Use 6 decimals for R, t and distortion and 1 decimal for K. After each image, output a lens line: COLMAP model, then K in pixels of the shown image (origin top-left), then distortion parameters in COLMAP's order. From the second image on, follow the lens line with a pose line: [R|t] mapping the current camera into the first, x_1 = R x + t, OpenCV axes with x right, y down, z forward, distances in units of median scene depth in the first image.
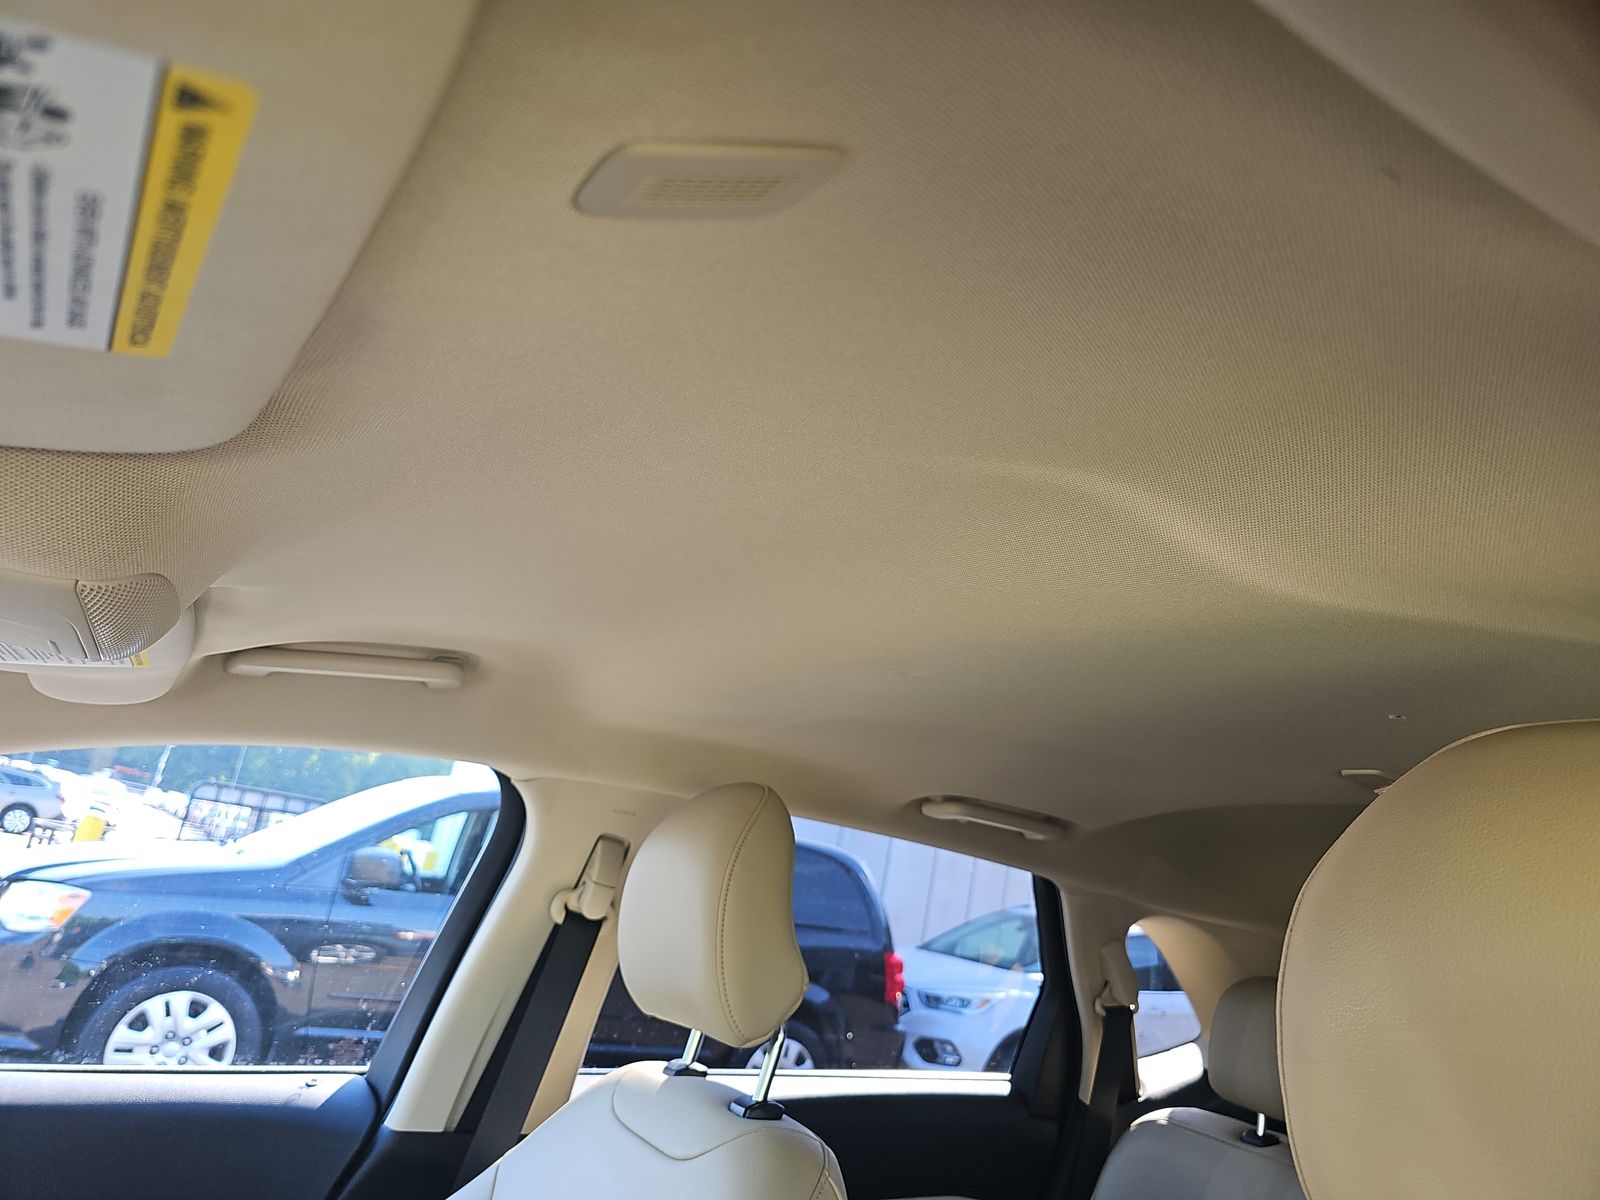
lens RADIAL K [[1076.7, 0, 800.0], [0, 1076.7, 600.0], [0, 0, 1]] dist [0.019849, -0.026307]
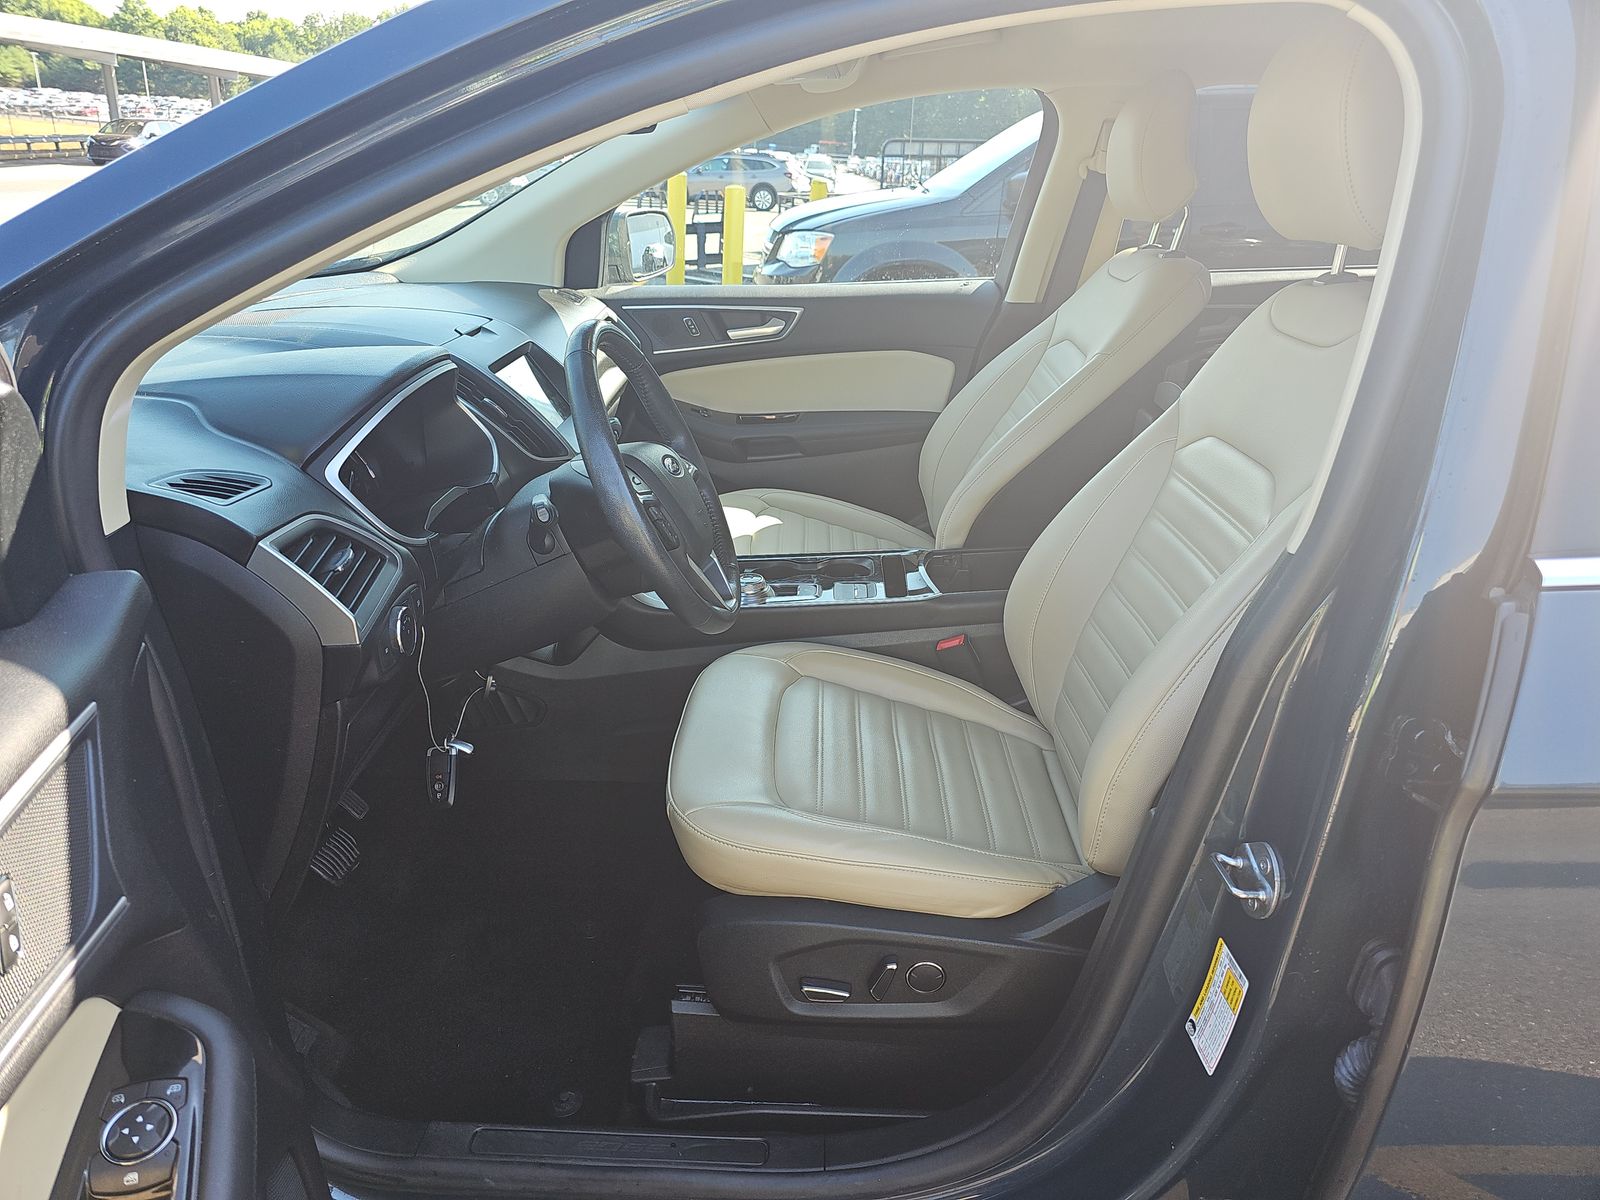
lens RADIAL K [[1076.7, 0, 800.0], [0, 1076.7, 600.0], [0, 0, 1]] dist [0.019849, -0.026307]
pose [[0.825530, 0.072411, -0.559693, 0.070441], [0.258908, 0.832620, 0.489603, -0.016387], [0.501464, -0.549091, 0.668605, -0.124427]]
